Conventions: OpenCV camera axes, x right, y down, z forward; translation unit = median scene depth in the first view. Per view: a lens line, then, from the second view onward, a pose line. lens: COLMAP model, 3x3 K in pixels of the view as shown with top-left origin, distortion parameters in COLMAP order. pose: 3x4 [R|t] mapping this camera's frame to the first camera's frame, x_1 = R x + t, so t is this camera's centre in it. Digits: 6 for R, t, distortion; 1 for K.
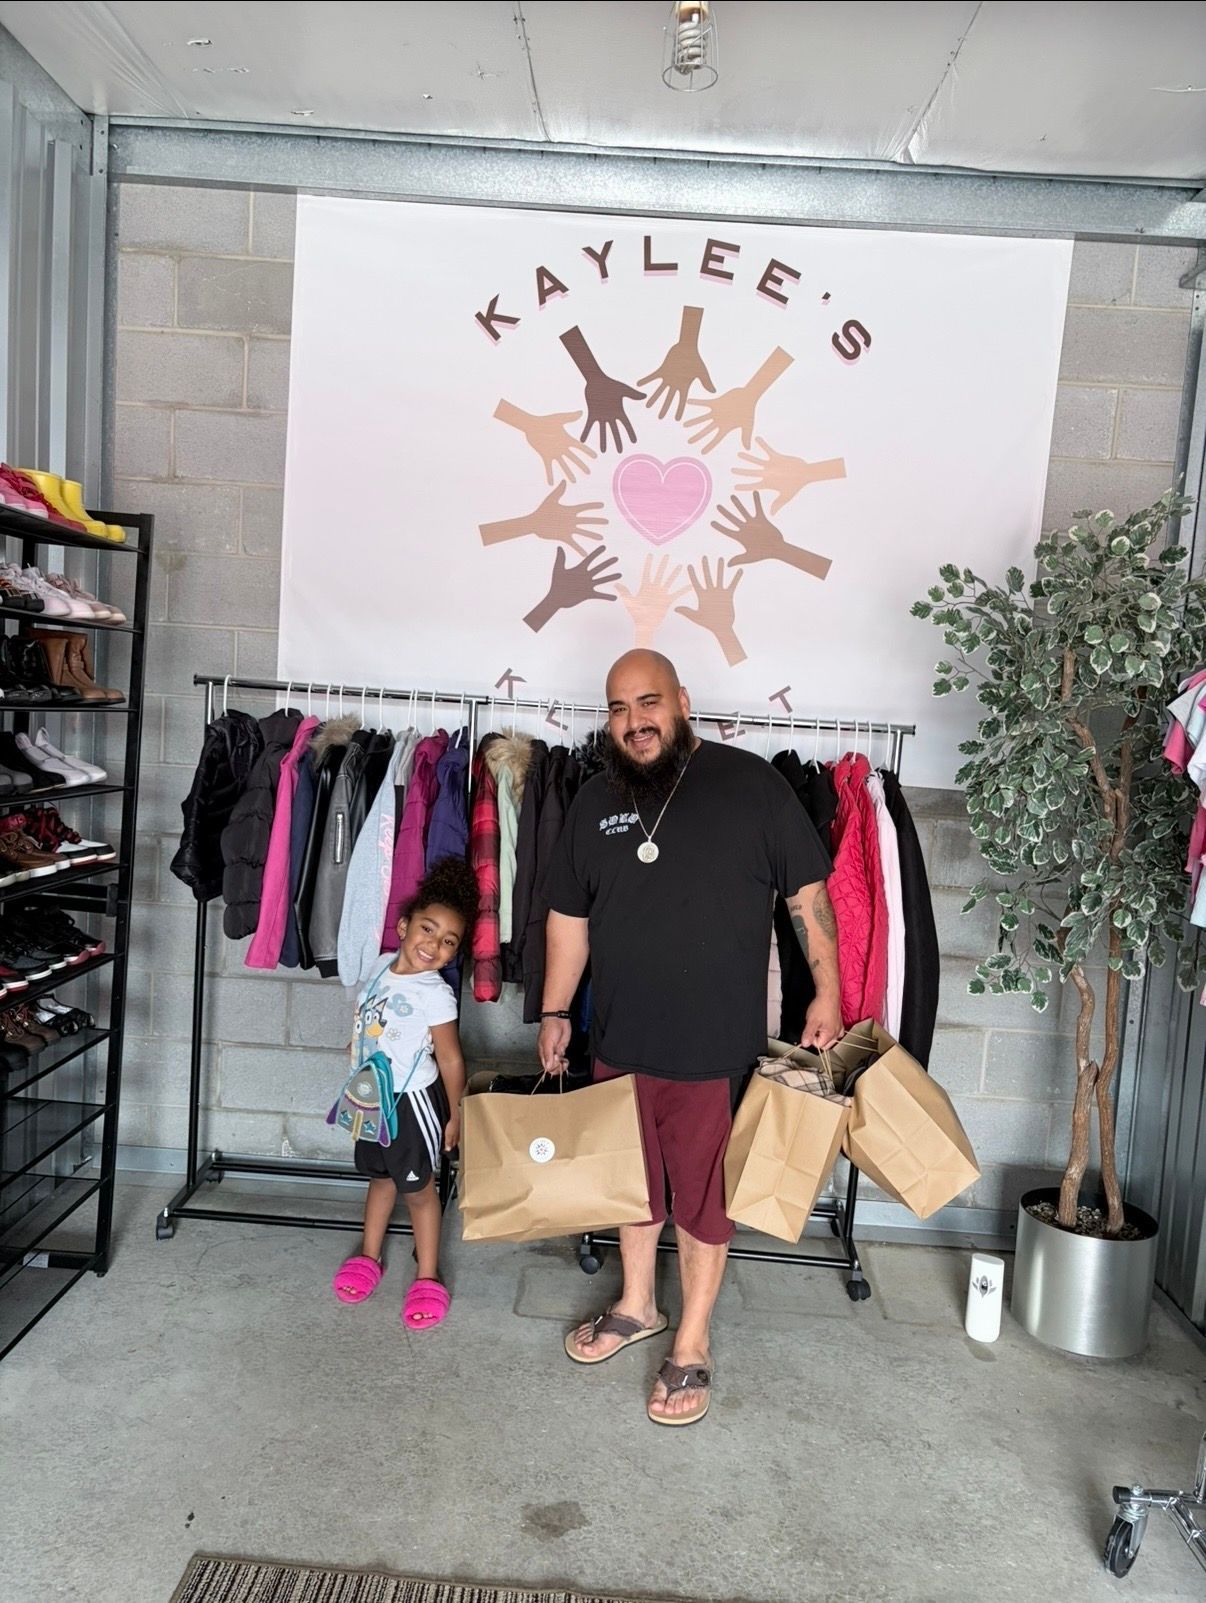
lens RADIAL K [[1256.8, 0, 589.7], [0, 1256.8, 806.4], [0, 0, 1]] dist [0.042847, -0.051299]
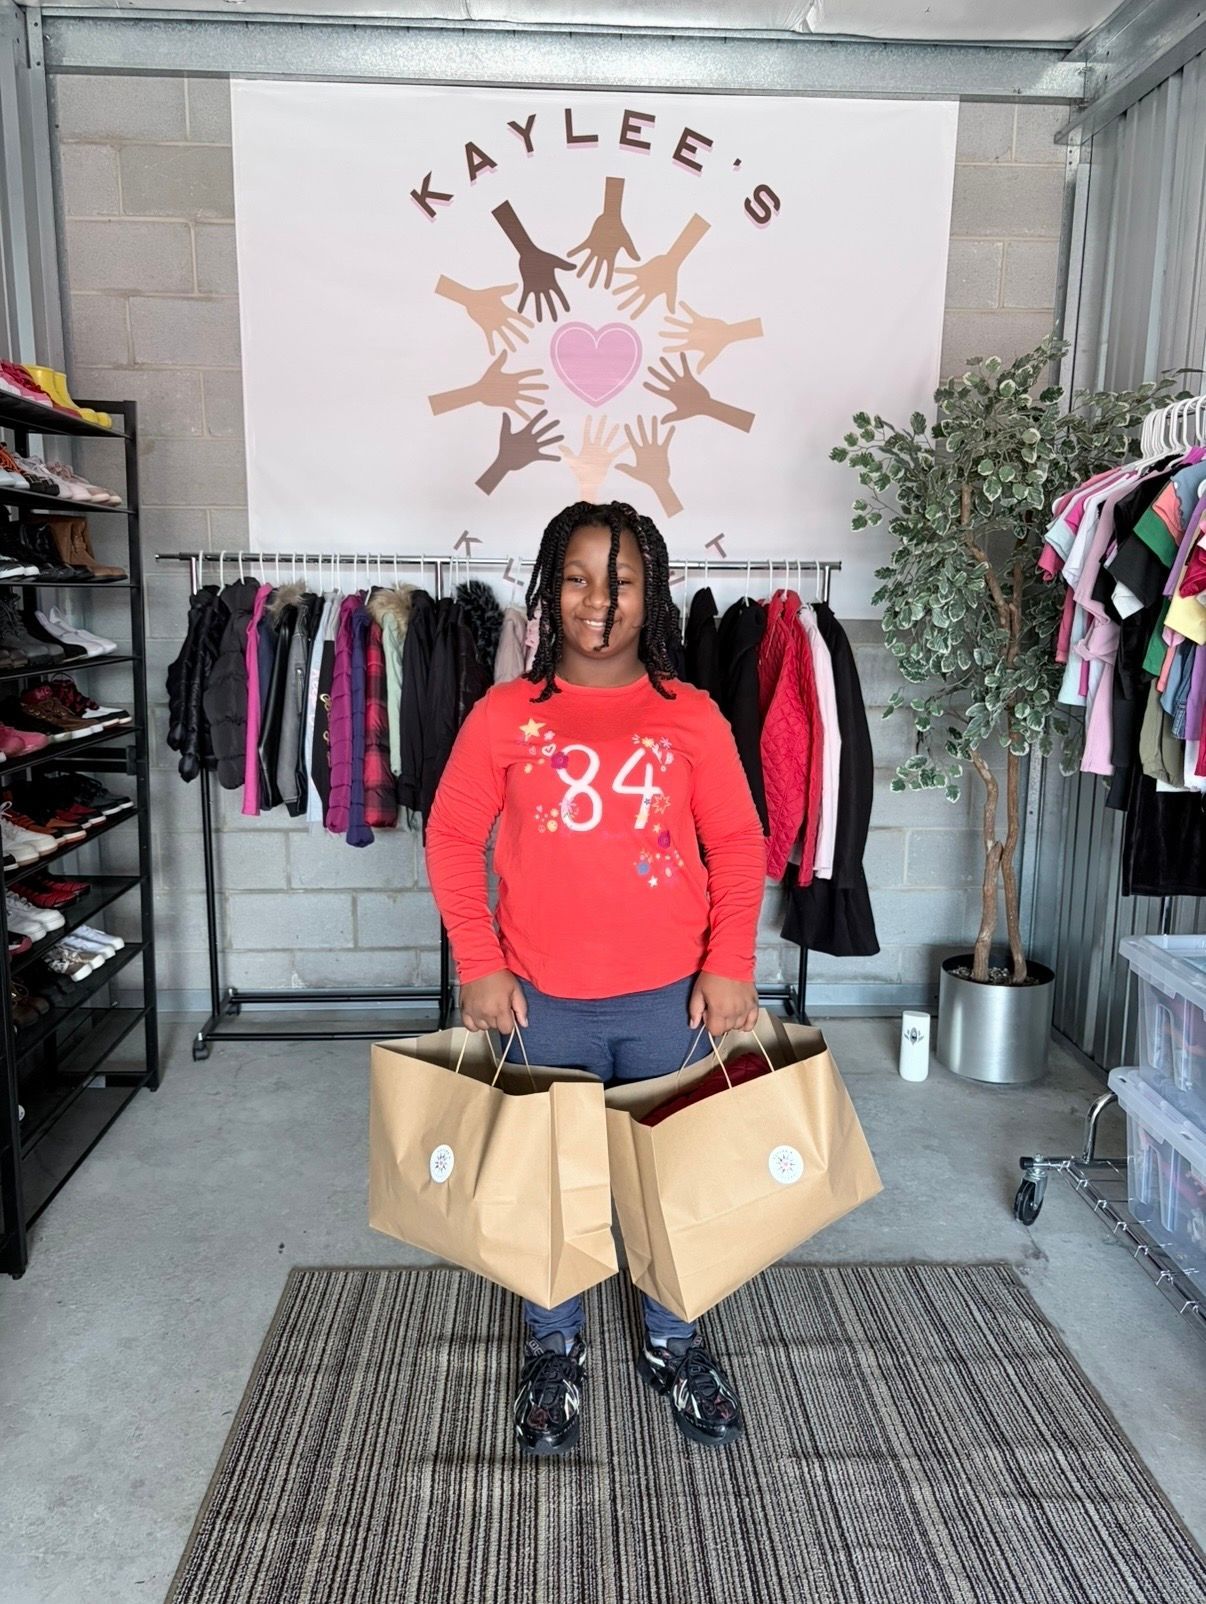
lens RADIAL K [[1260.6, 0, 601.1], [0, 1260.6, 811.3], [0, 0, 1]] dist [0.031020, -0.041242]
pose [[0.995310, -0.070133, 0.066636, -0.039726], [0.062927, 0.992513, 0.104683, 0.025017], [-0.073478, -0.099999, 0.992271, -0.119482]]
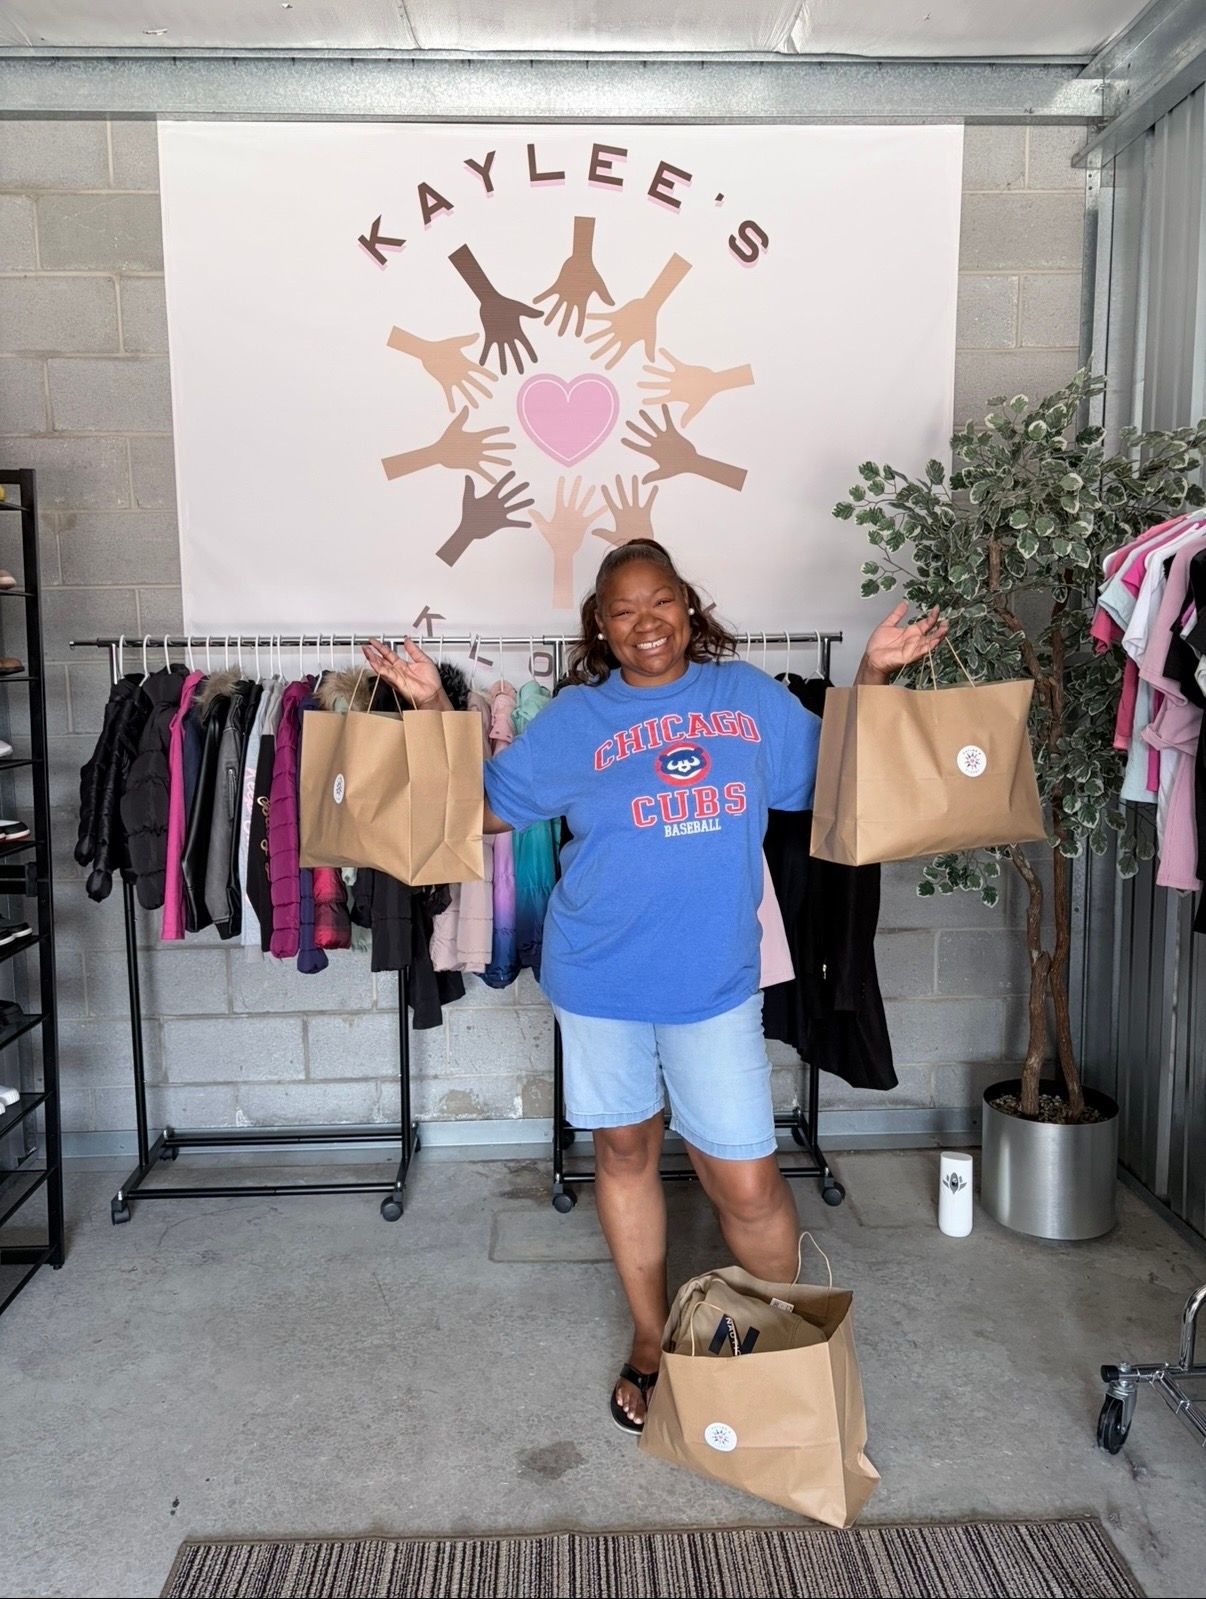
lens RADIAL K [[1257.8, 0, 594.0], [0, 1257.8, 789.9], [0, 0, 1]] dist [0.038845, -0.050519]
pose [[0.994614, -0.085725, 0.058251, -0.004599], [0.083717, 0.995836, 0.036086, 0.007131], [-0.061102, -0.031015, 0.997650, 0.022322]]
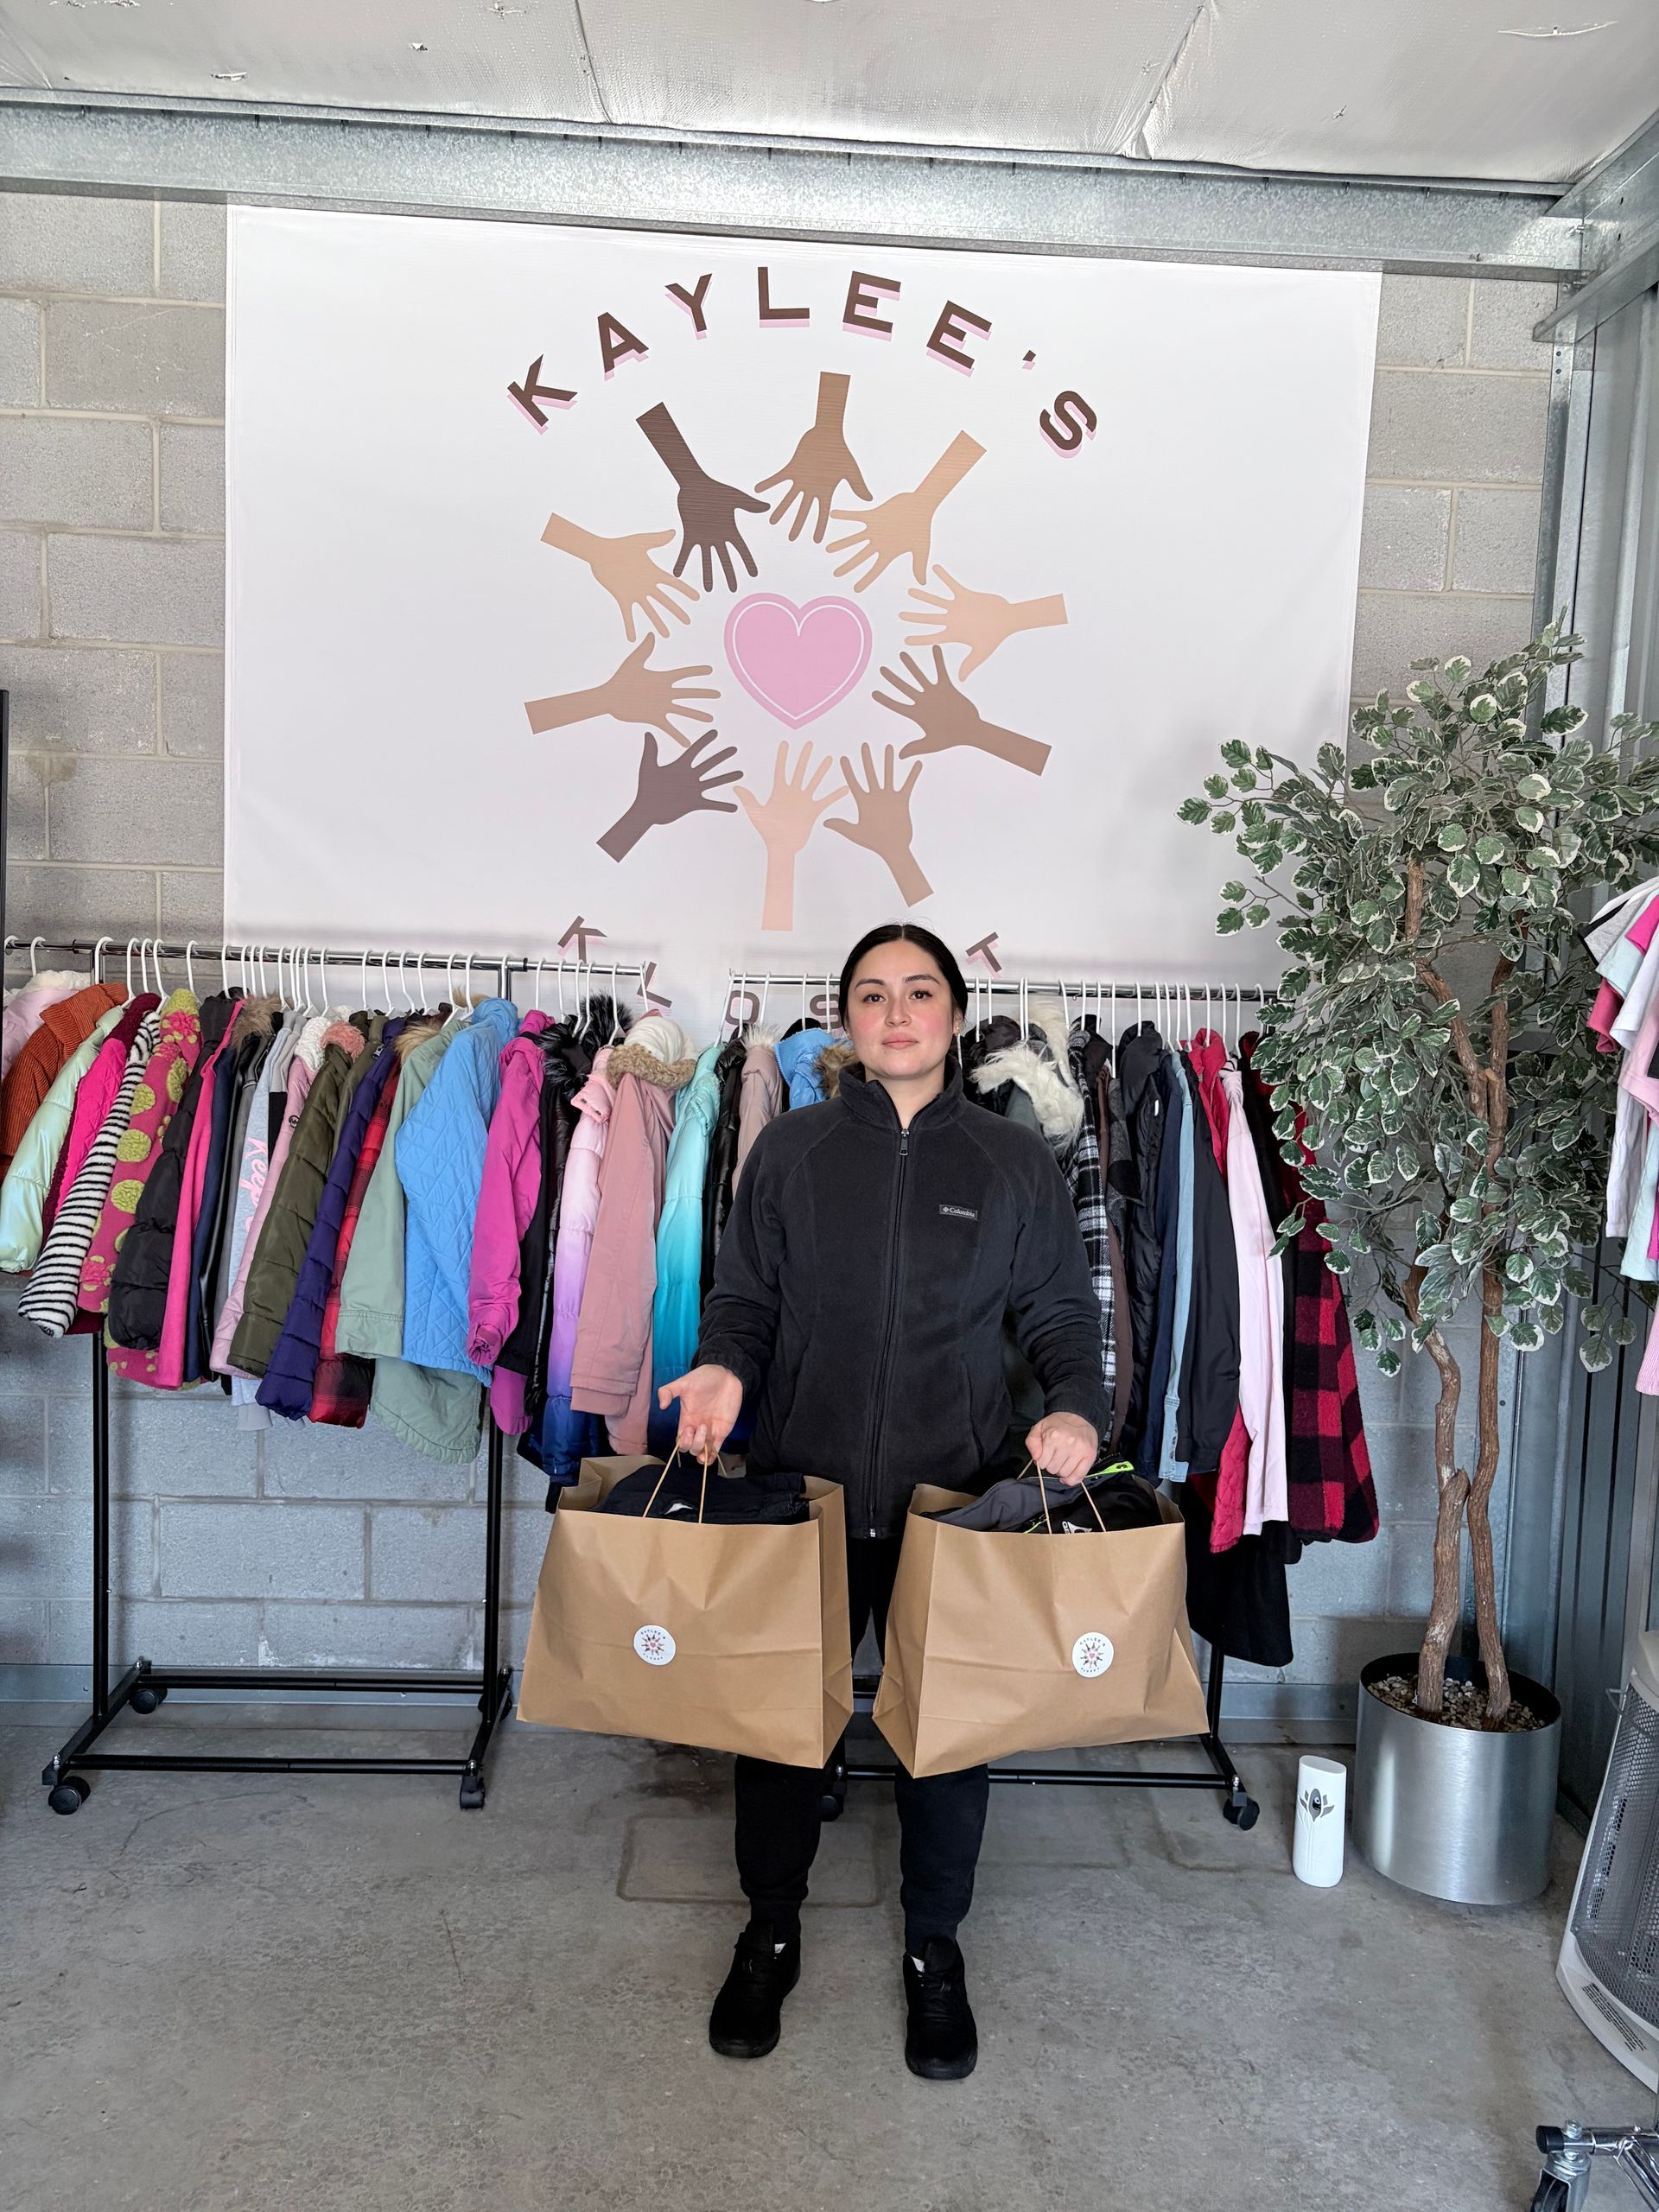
lens RADIAL K [[1721.1, 0, 831.8], [0, 1721.1, 1106.6], [0, 0, 1]] dist [0.056354, -0.077705]
pose [[0.996879, -0.035129, 0.070702, 0.001492], [0.035257, 0.999378, -0.000561, -0.004328], [-0.070638, 0.003052, 0.997497, 0.081904]]
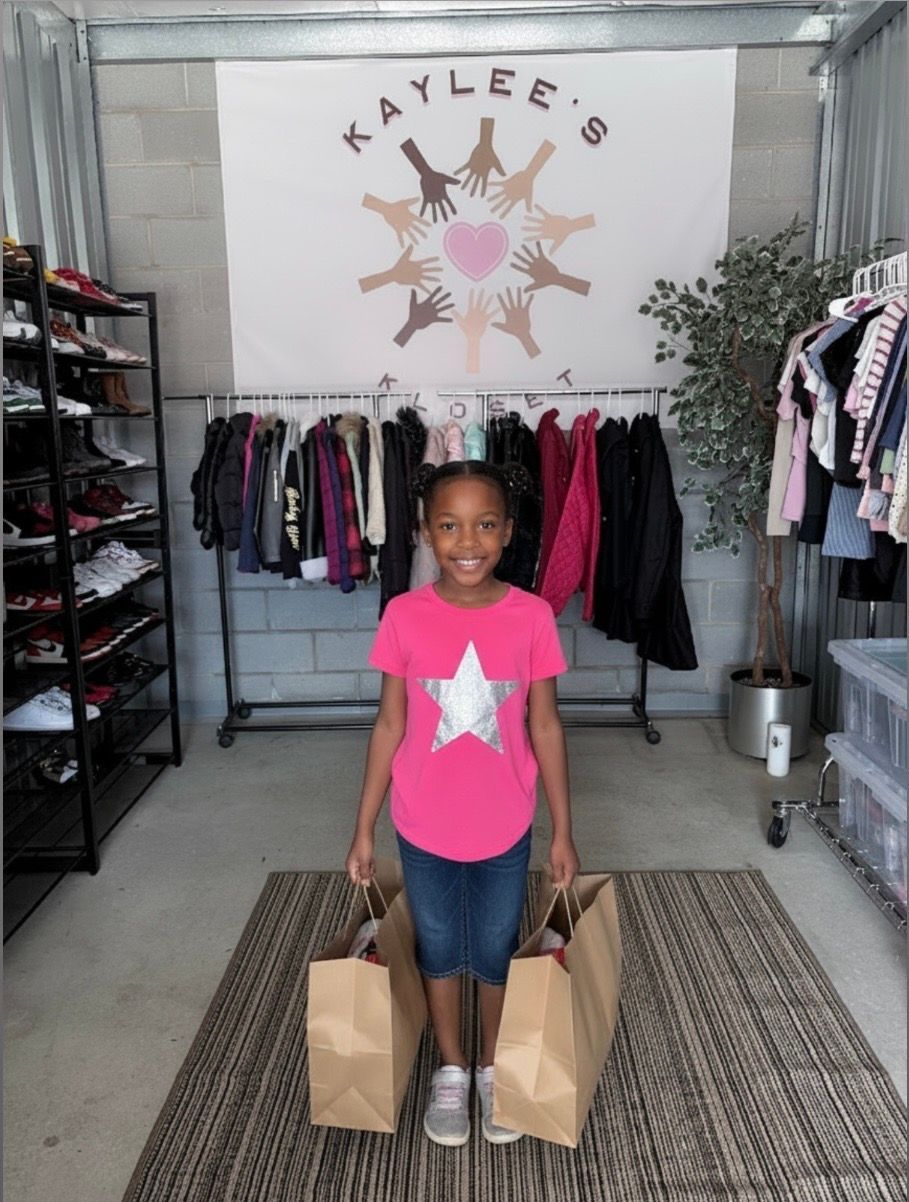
lens RADIAL K [[973.3, 0, 448.0], [0, 973.3, 610.3], [0, 0, 1]] dist [0.007570, -0.005818]
pose [[0.996200, -0.086963, -0.004841, -0.009175], [0.086934, 0.989382, 0.116474, 0.045291], [-0.005340, -0.116452, 0.993182, -0.218963]]
